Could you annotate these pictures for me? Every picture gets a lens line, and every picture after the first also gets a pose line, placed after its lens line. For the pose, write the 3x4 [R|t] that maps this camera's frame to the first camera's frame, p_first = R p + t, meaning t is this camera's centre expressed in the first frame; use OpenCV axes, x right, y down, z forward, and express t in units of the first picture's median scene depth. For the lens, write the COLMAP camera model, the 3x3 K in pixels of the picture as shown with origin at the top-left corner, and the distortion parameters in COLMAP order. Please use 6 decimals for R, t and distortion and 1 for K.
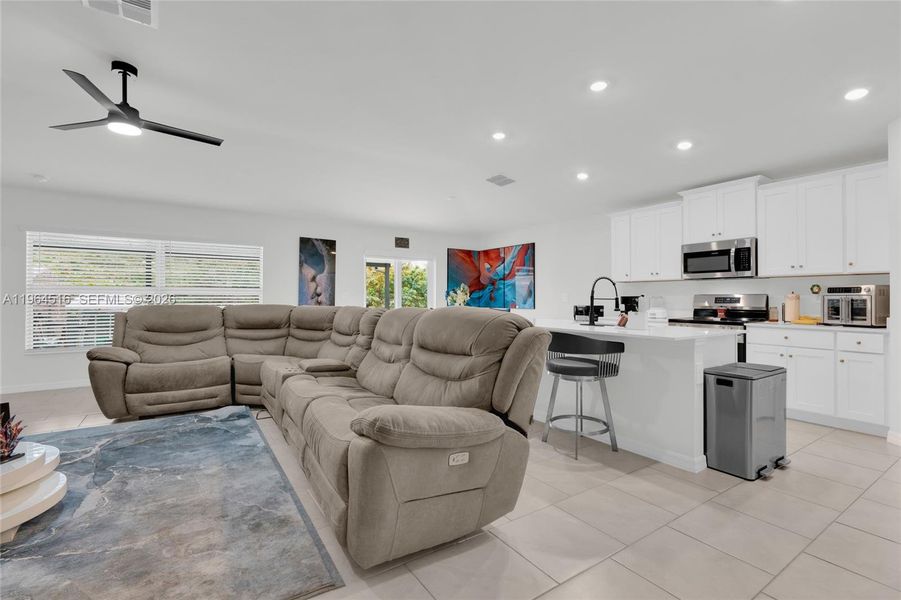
lens RADIAL K [[415.5, 0, 450.5], [0, 415.5, 293.6], [0, 0, 1]] dist [-0.007556, 0.002286]
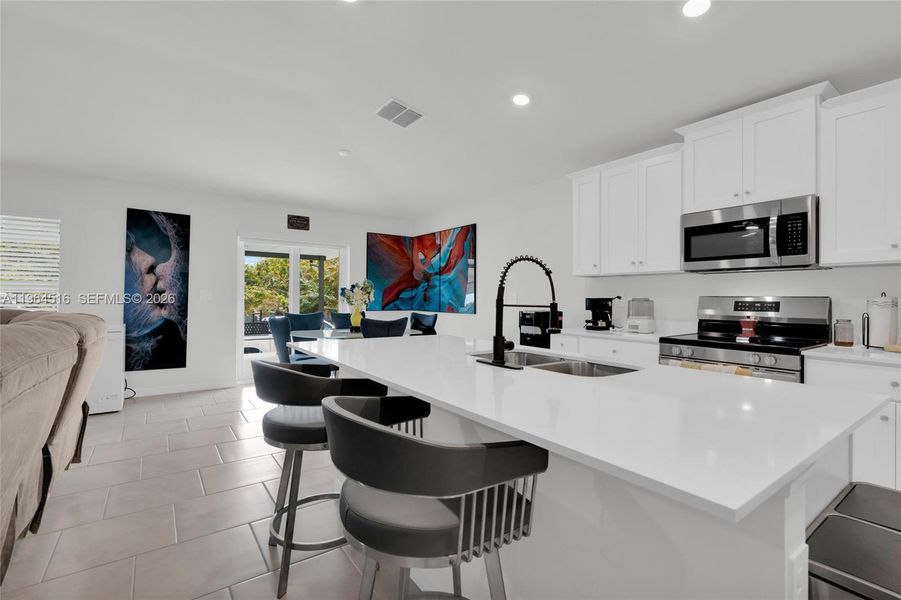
lens RADIAL K [[415.5, 0, 448.3], [0, 415.5, 297.1], [0, 0, 1]] dist [-0.007556, 0.002286]
pose [[0.999474, 0.006655, 0.031751, 0.231736], [-0.006997, 0.999919, 0.010647, -0.000555], [-0.031677, -0.010864, 0.999439, 0.472683]]
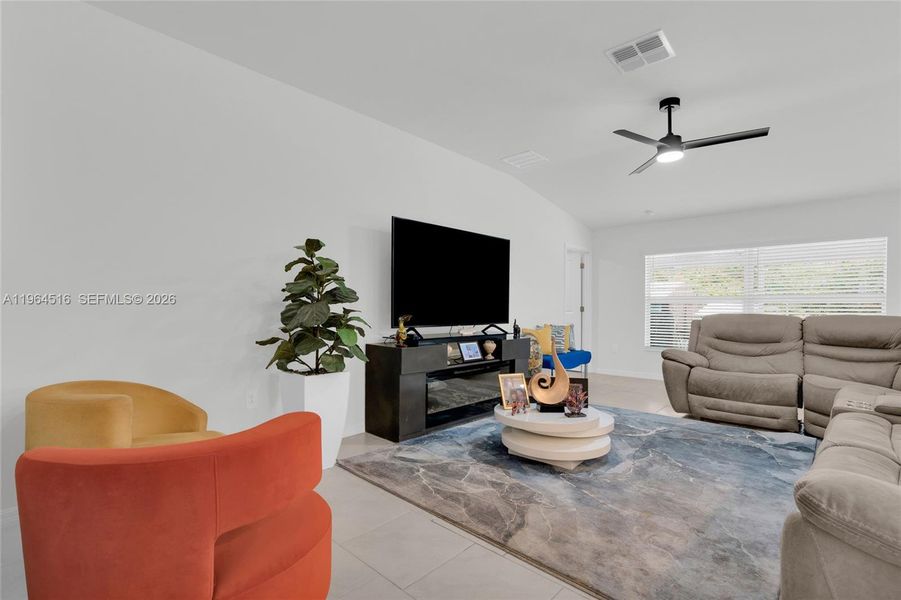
lens RADIAL K [[415.5, 0, 442.0], [0, 415.5, 308.5], [0, 0, 1]] dist [-0.007556, 0.002286]
pose [[0.216555, 0.003286, -0.976265, 0.123888], [0.009708, 0.999938, 0.005519, 0.002249], [0.976222, -0.010672, 0.216509, 0.095691]]
